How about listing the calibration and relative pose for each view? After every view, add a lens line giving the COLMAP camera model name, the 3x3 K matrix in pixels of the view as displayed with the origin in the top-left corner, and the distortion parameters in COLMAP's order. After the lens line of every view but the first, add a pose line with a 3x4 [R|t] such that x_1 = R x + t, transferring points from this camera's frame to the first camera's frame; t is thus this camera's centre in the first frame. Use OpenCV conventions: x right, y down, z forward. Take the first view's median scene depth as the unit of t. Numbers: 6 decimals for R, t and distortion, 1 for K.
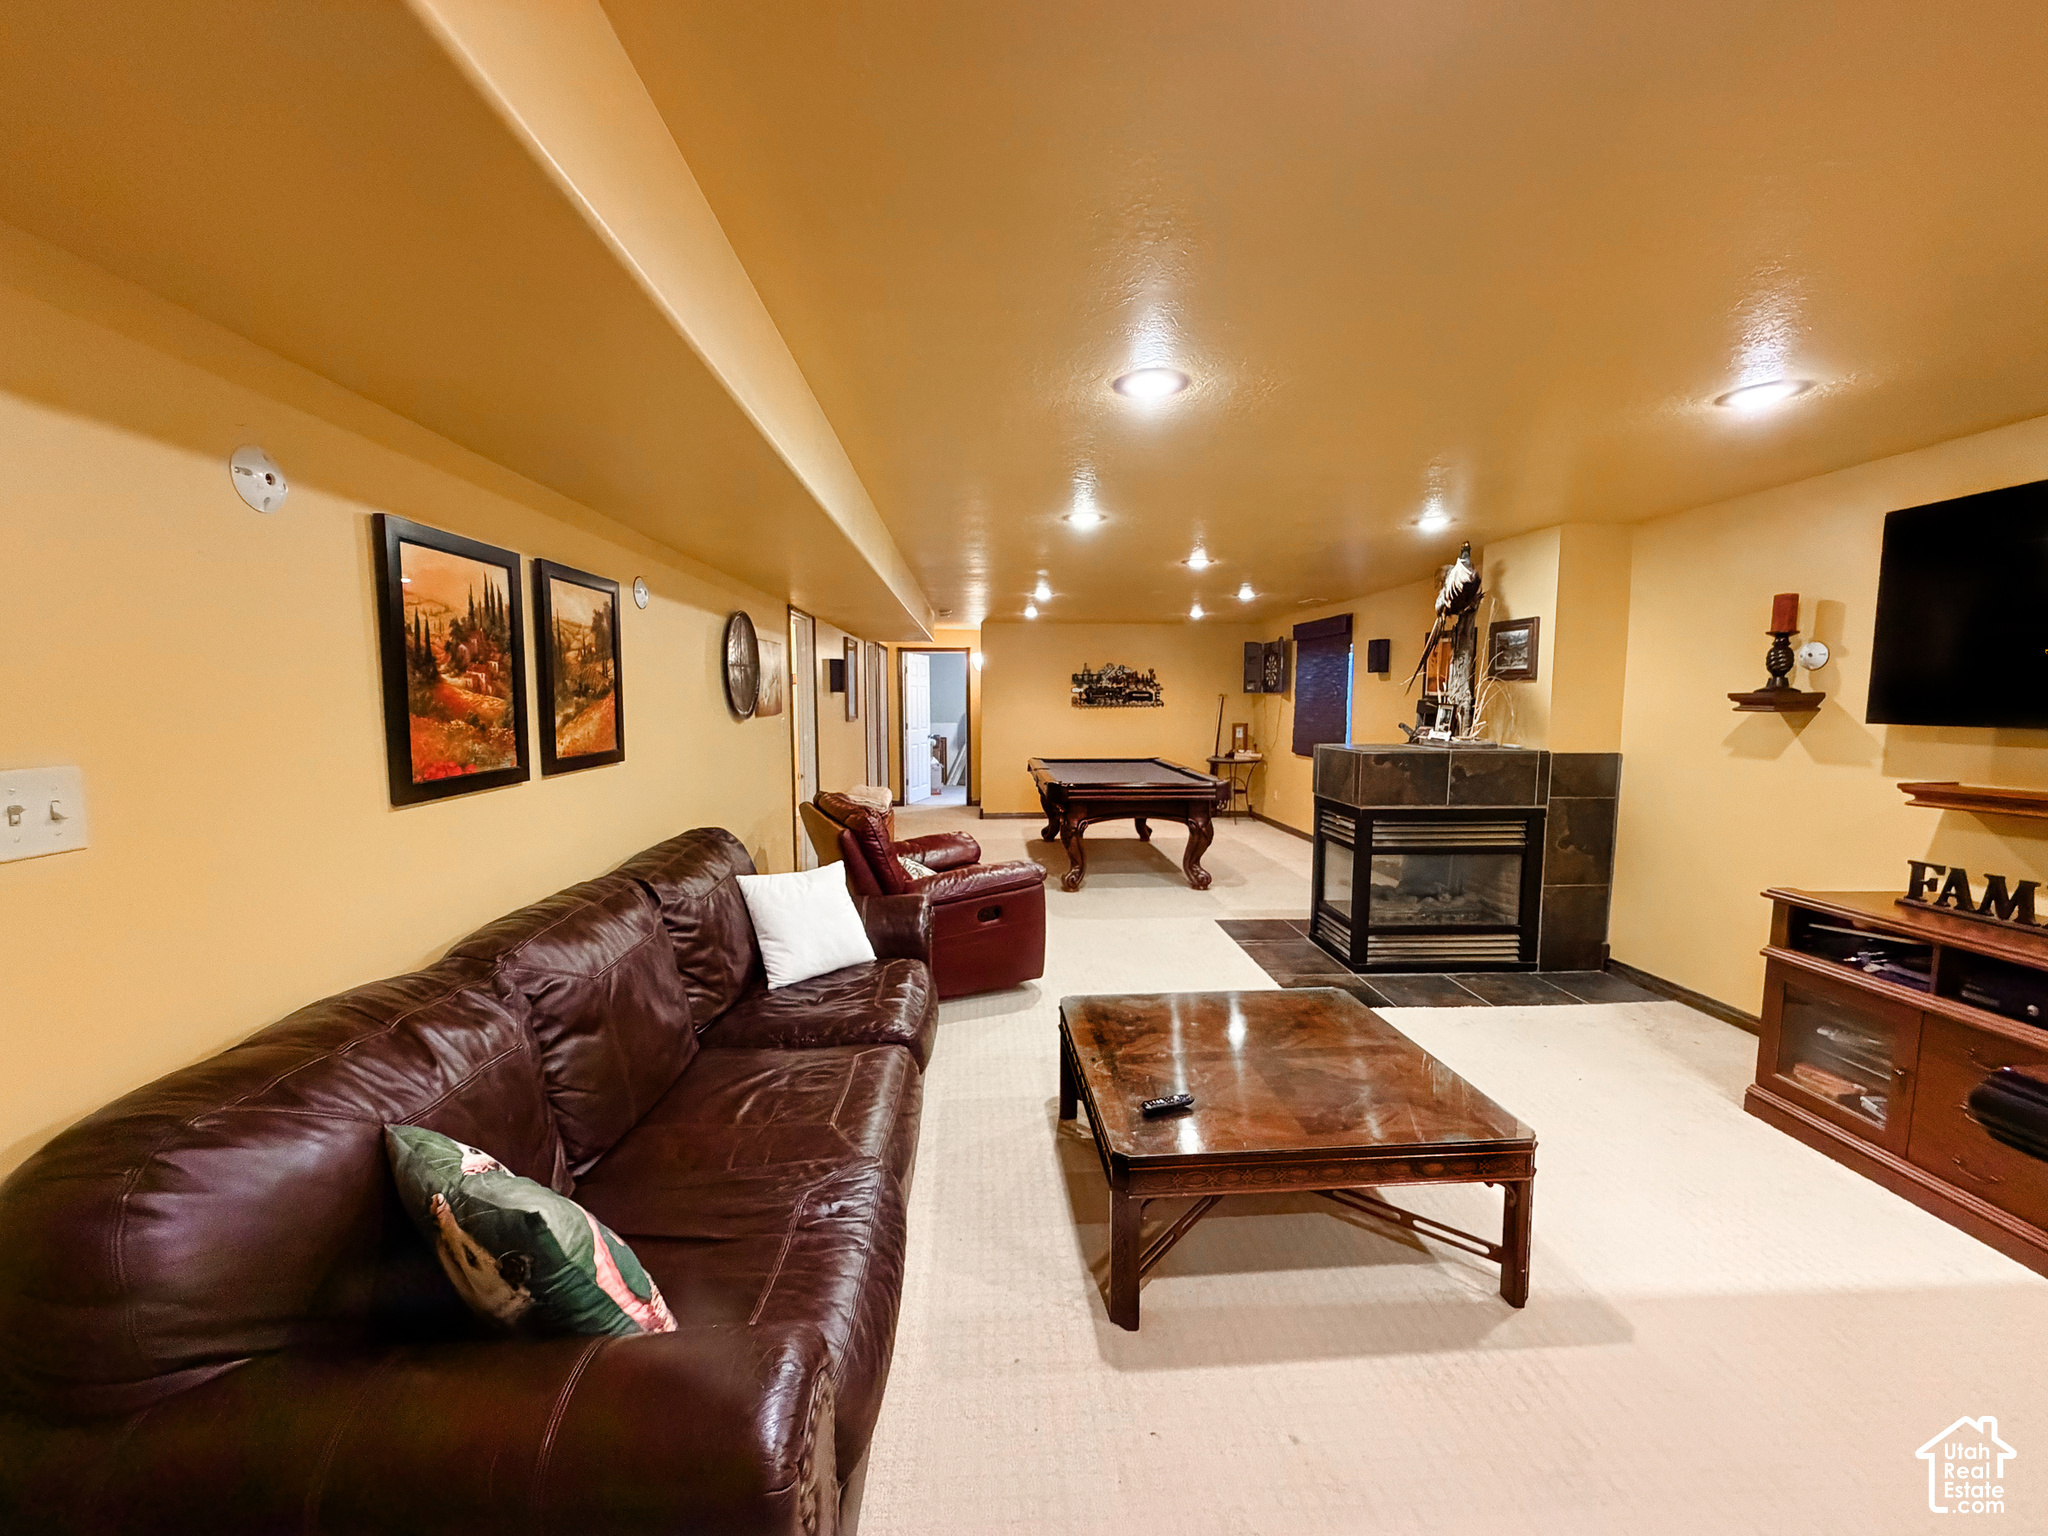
lens RADIAL K [[820.3, 0, 1019.5], [0, 820.3, 774.5], [0, 0, 1]] dist [0.001469, -0.000136]
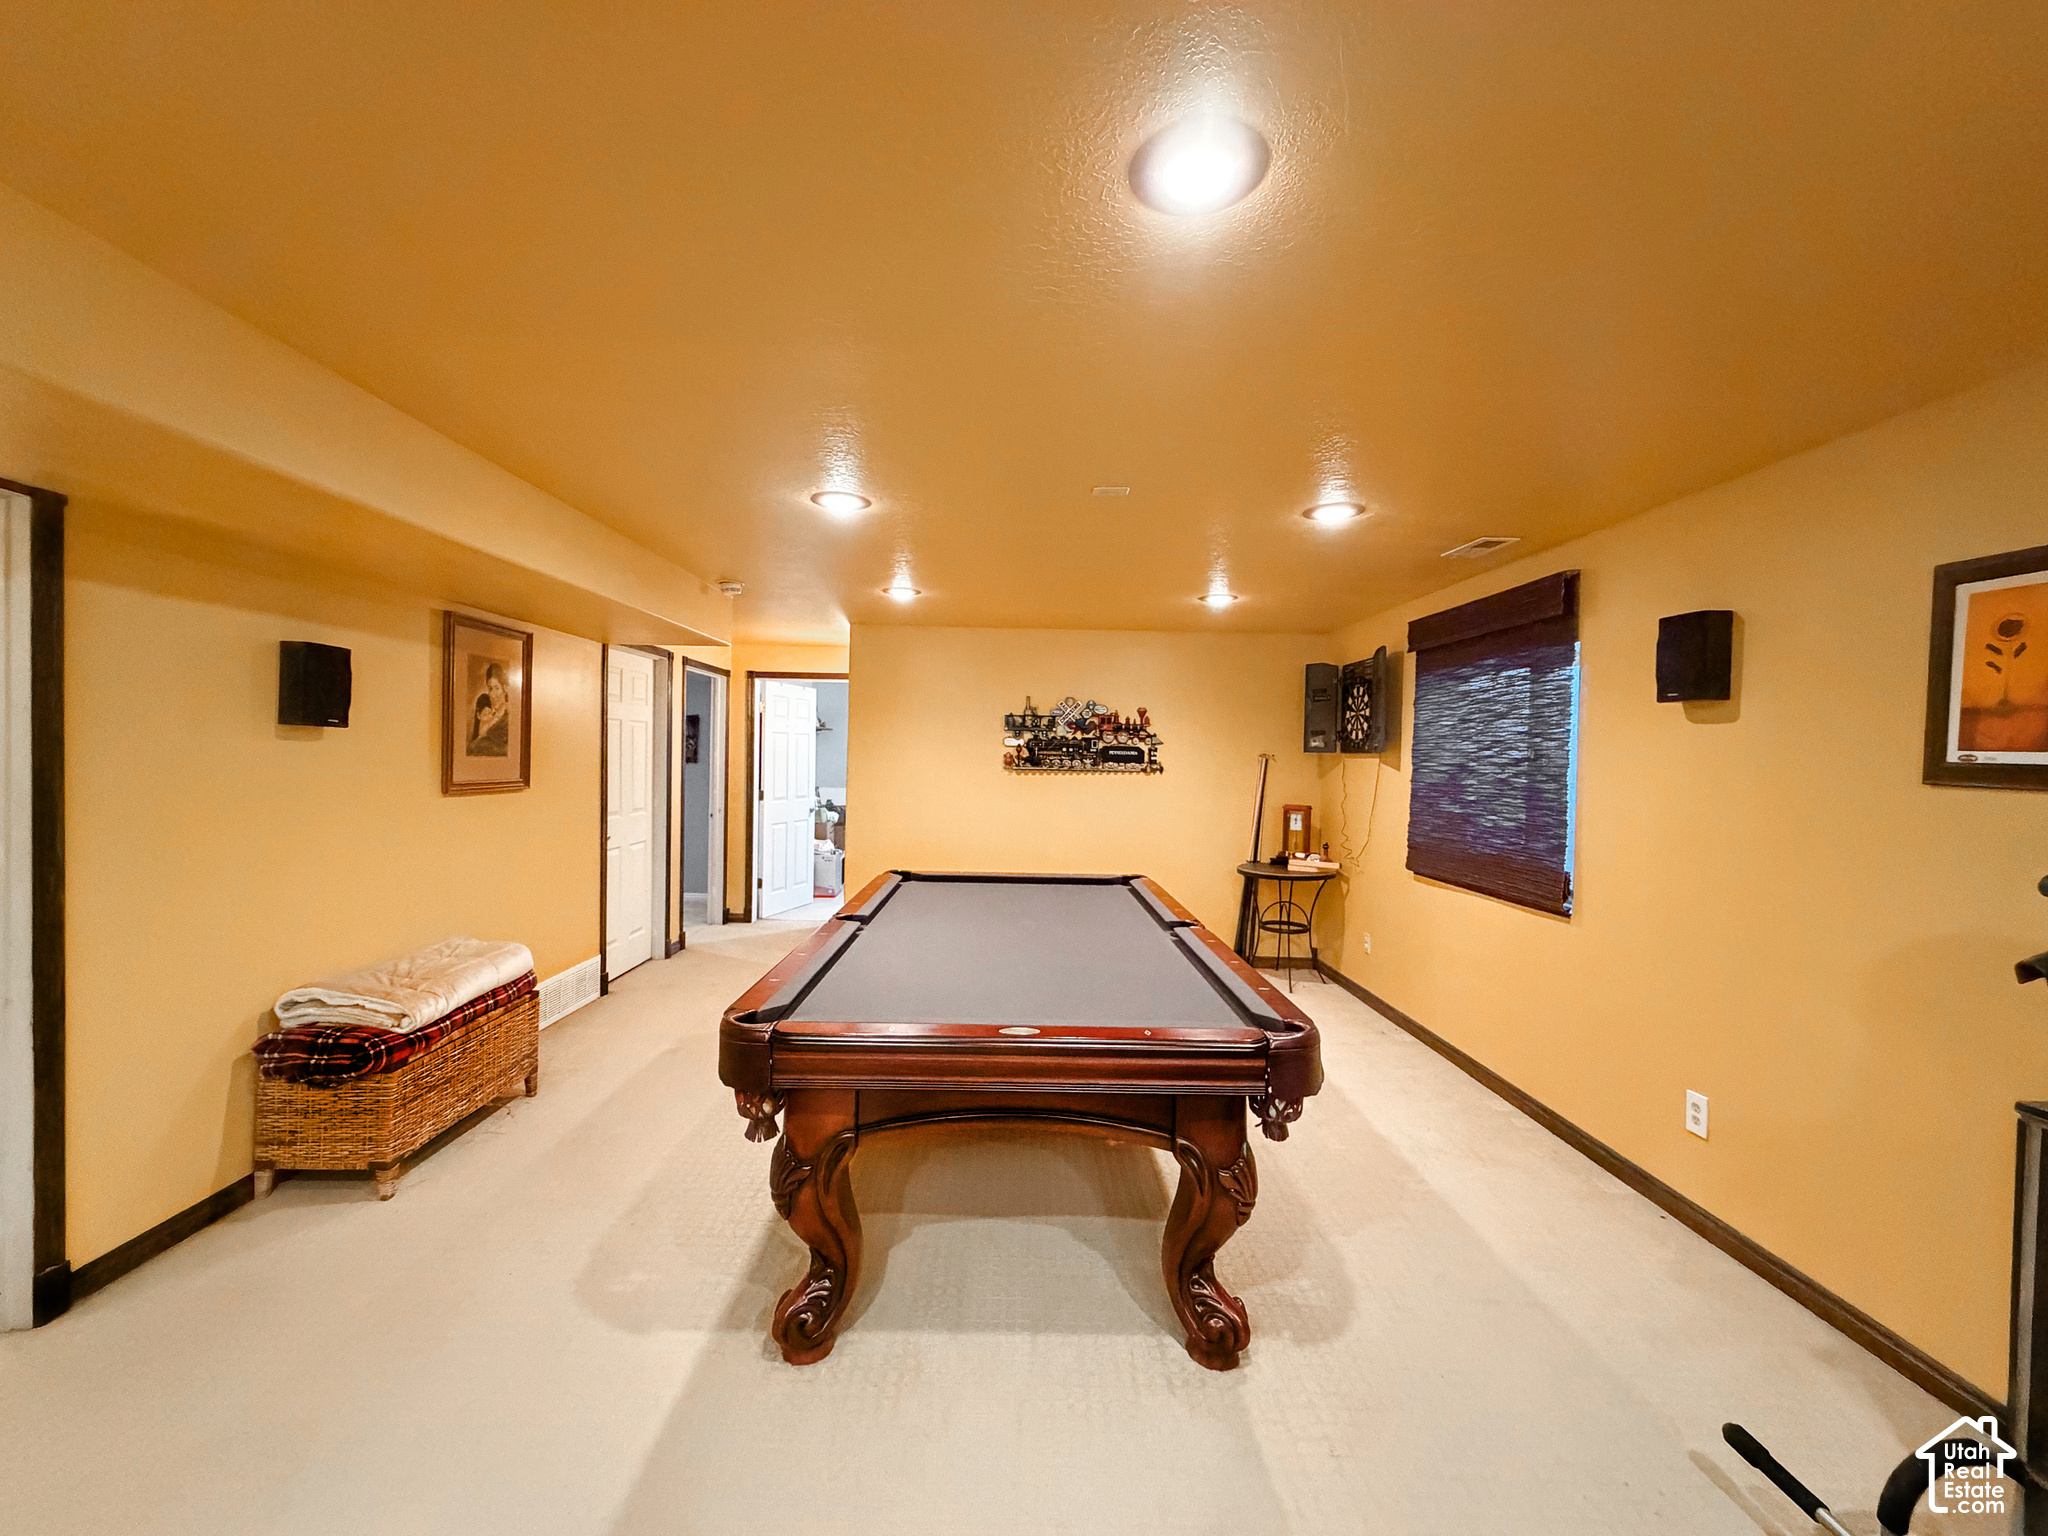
lens RADIAL K [[820.3, 0, 1019.5], [0, 820.3, 774.5], [0, 0, 1]] dist [0.001469, -0.000136]
pose [[0.999058, 0.020951, -0.038000, 0.103551], [-0.023645, 0.997132, -0.071891, -0.040836], [0.036385, 0.072722, 0.996688, 0.450559]]
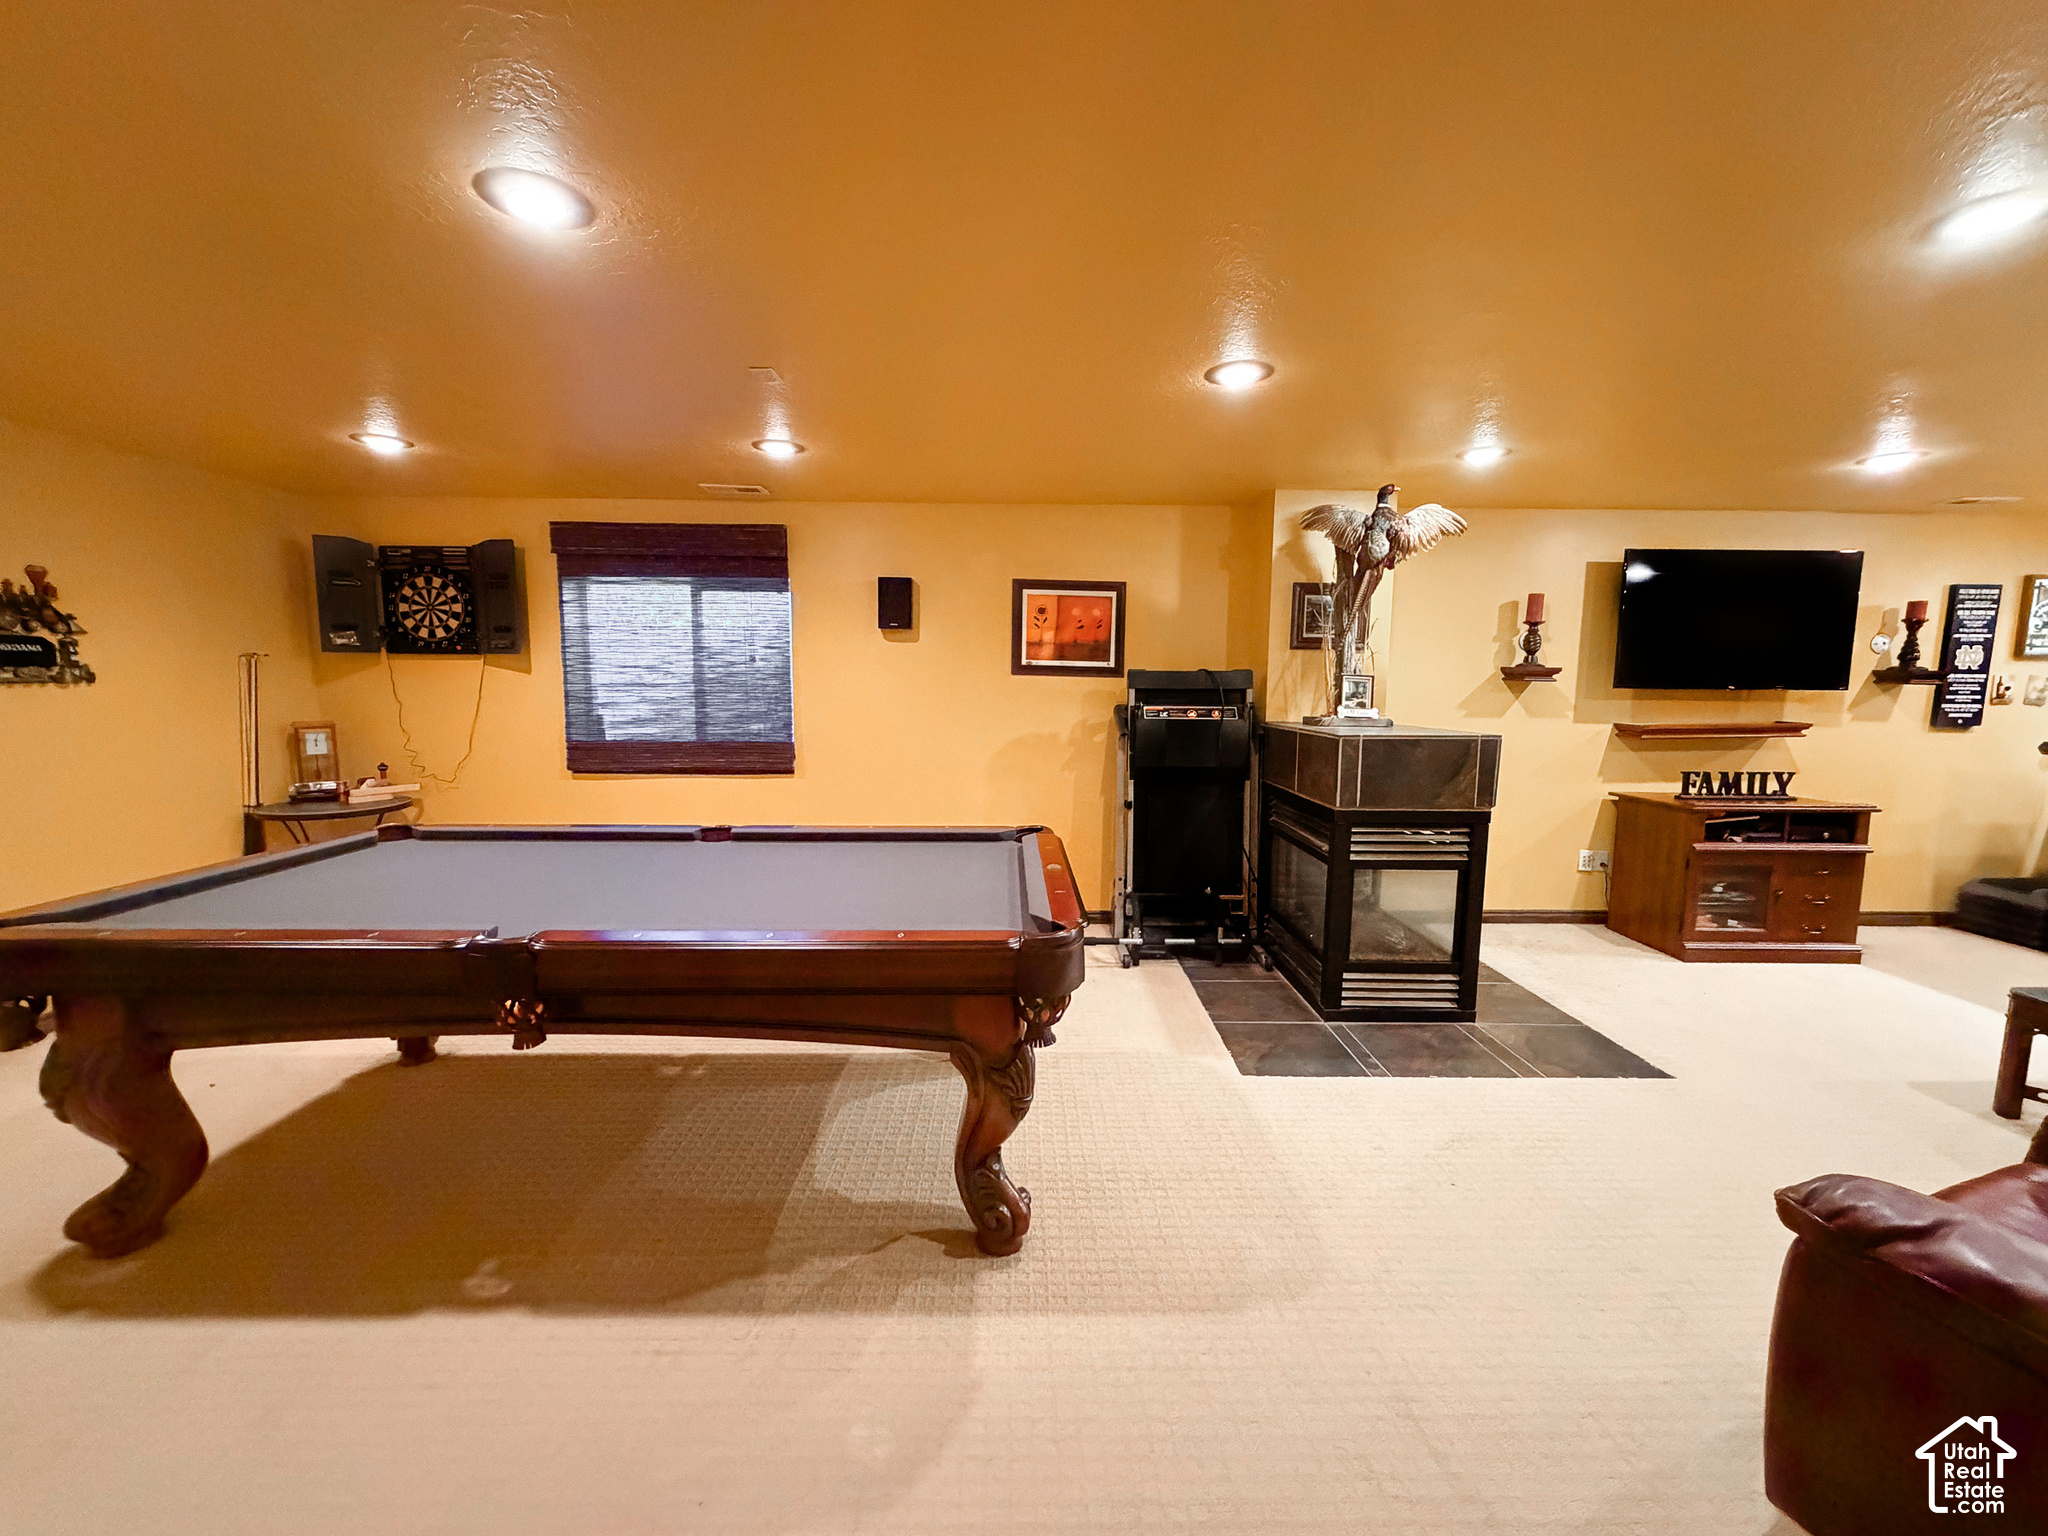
lens RADIAL K [[820.3, 0, 1019.5], [0, 820.3, 774.5], [0, 0, 1]] dist [0.001469, -0.000136]
pose [[0.030055, -0.113706, 0.993060, -0.166220], [0.087096, 0.990028, 0.110722, -0.053628], [-0.995746, 0.083163, 0.039659, 0.652458]]
